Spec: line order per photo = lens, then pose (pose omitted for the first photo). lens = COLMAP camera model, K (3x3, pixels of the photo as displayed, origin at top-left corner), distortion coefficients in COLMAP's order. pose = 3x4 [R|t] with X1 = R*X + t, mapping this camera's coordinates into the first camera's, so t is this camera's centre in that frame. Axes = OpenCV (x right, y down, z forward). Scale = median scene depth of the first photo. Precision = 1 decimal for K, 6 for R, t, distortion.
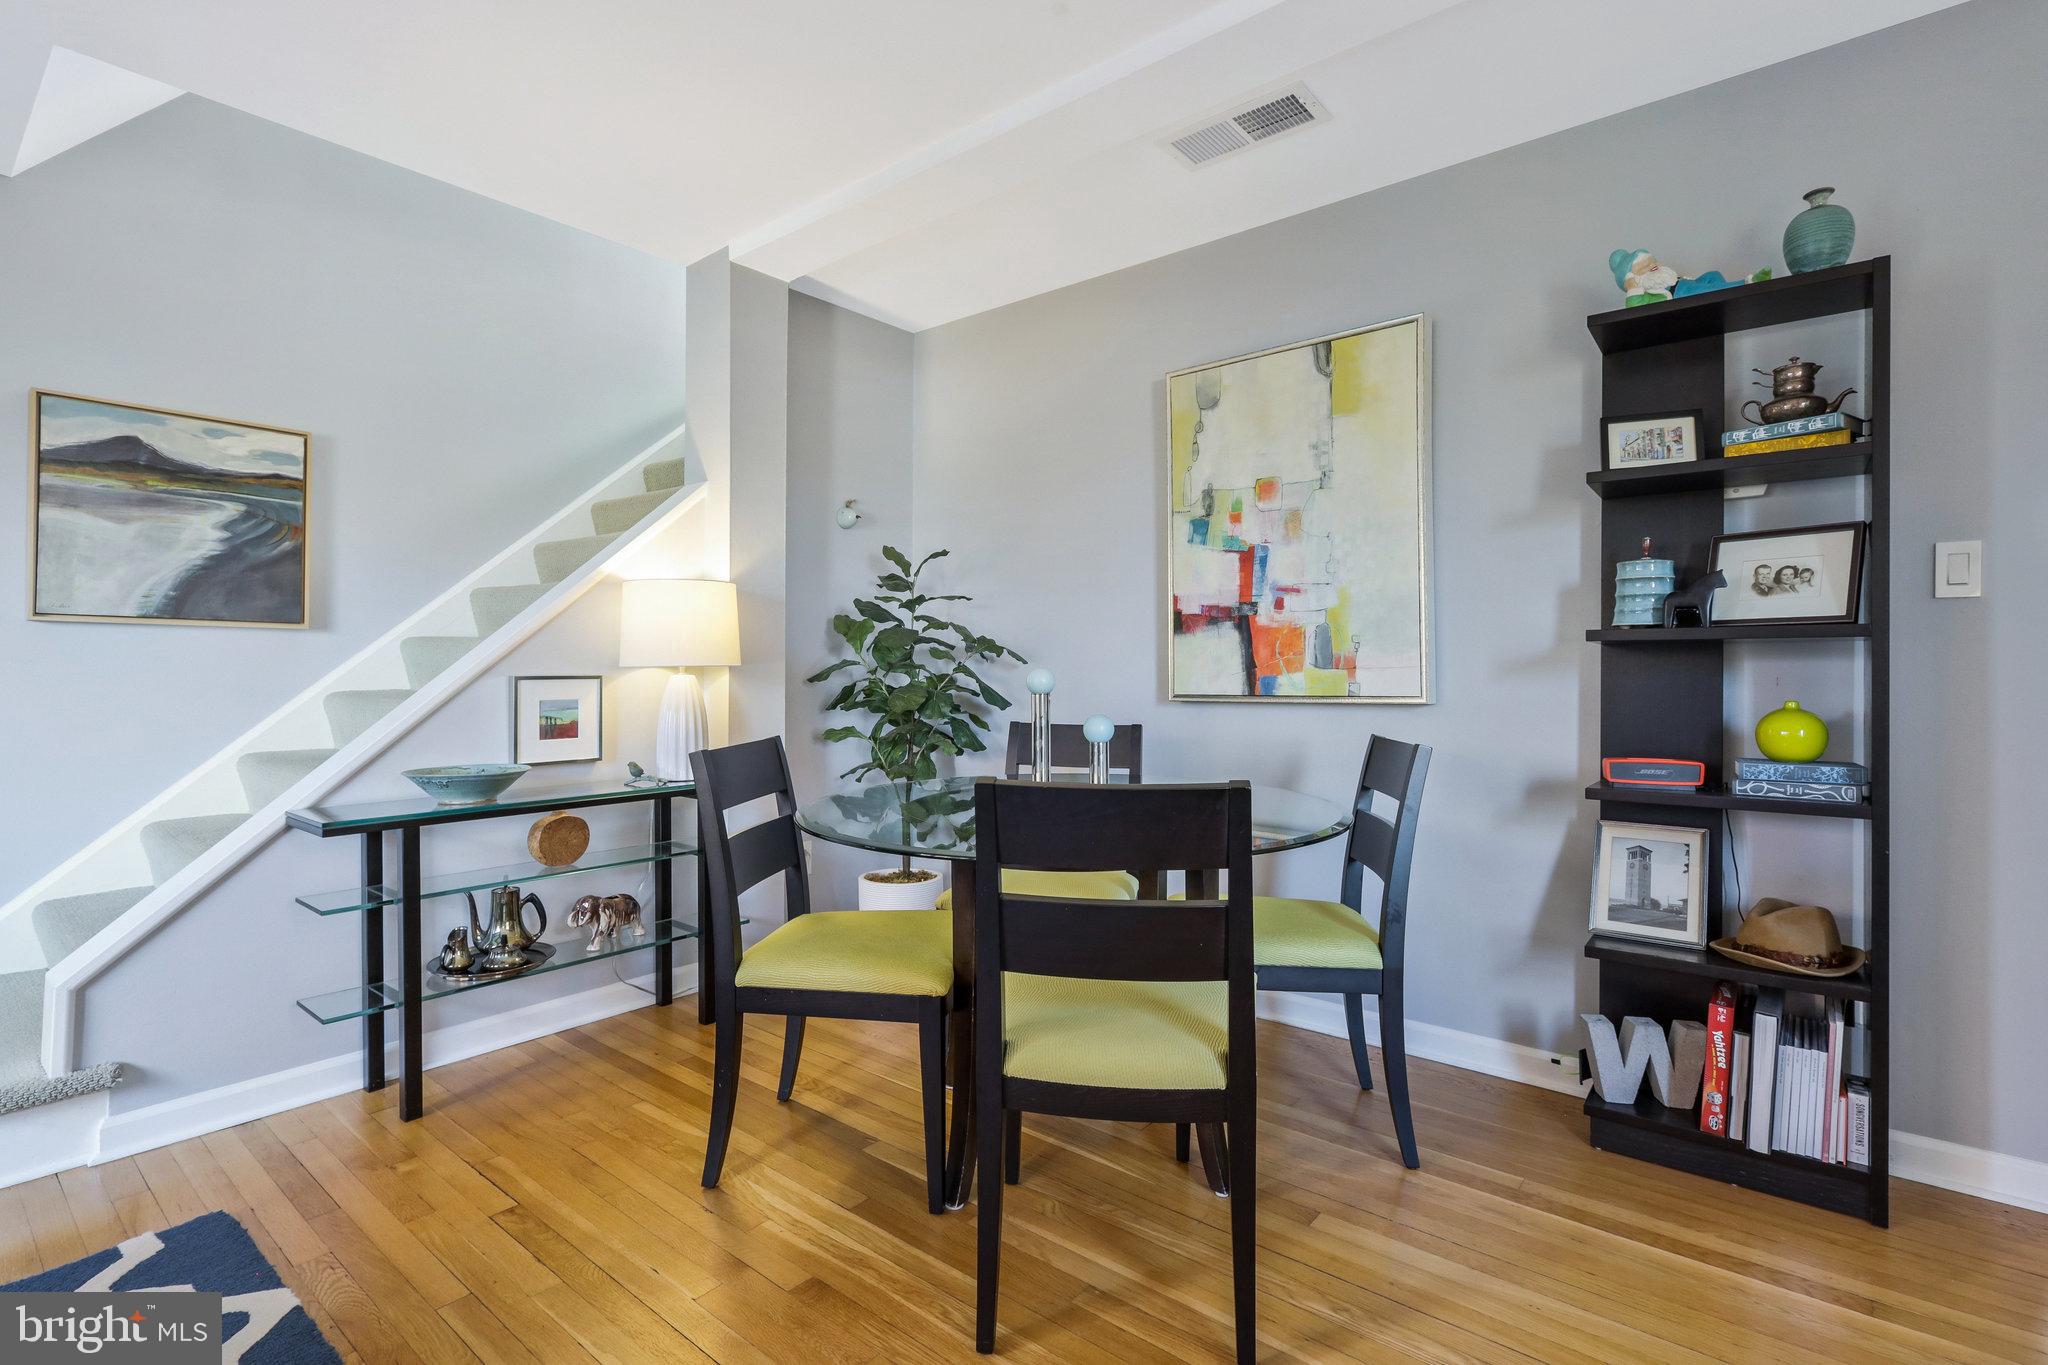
lens RADIAL K [[956.4, 0, 1028.0], [0, 956.4, 679.9], [0, 0, 1]] dist [-0.006391, 0.001299]
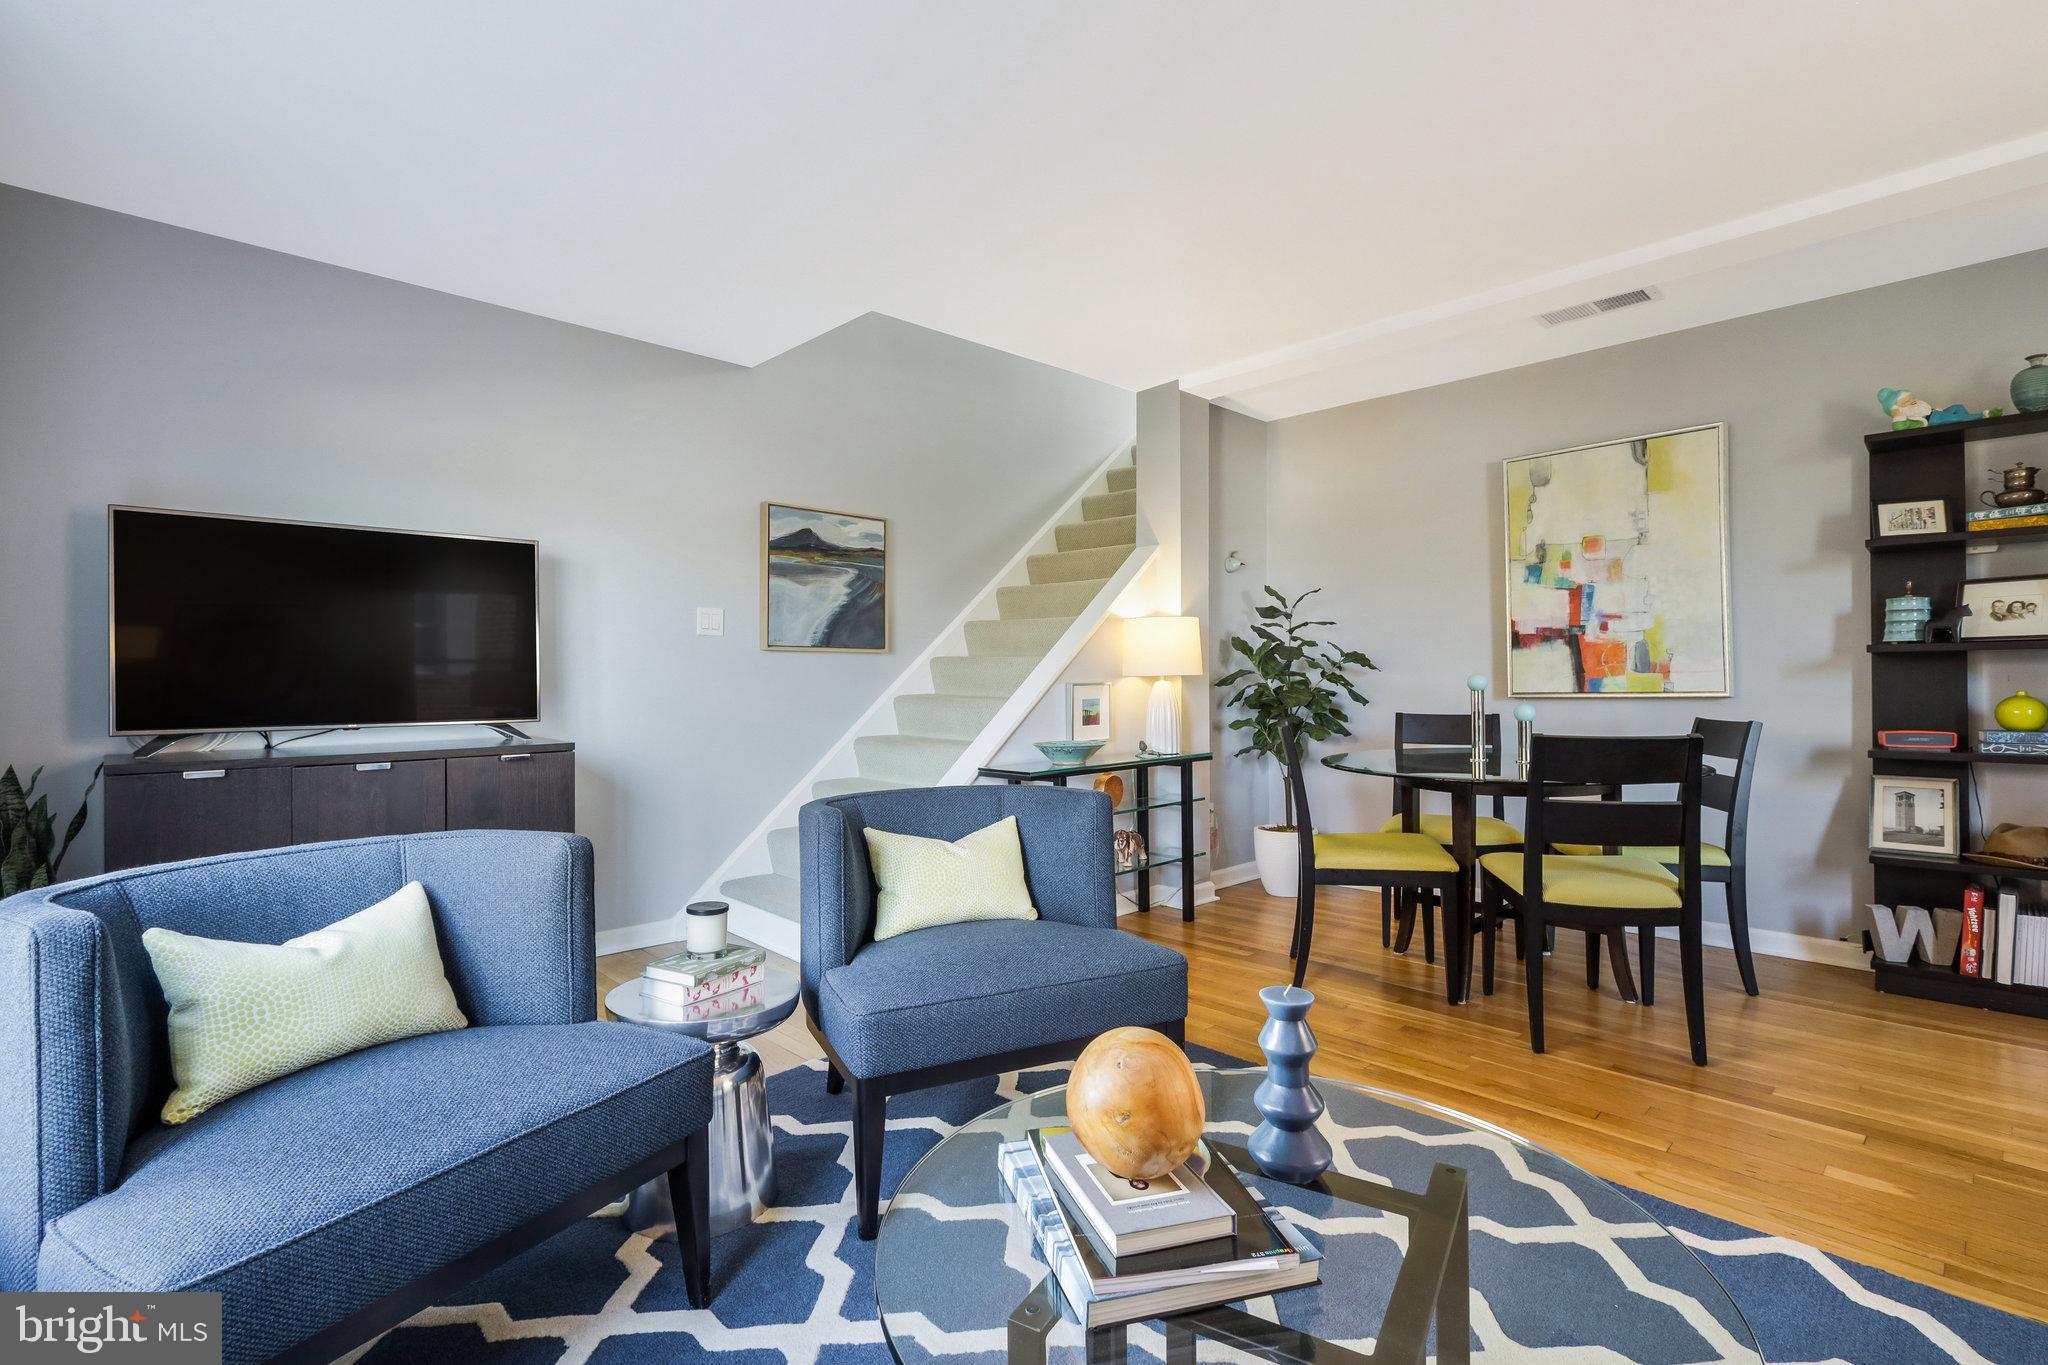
lens RADIAL K [[956.4, 0, 1019.7], [0, 956.4, 680.8], [0, 0, 1]] dist [-0.006391, 0.001299]
pose [[0.993174, -0.008931, -0.116301, -0.448122], [0.008002, 0.999932, -0.008447, 0.004597], [0.116368, 0.007459, 0.993178, -0.509121]]
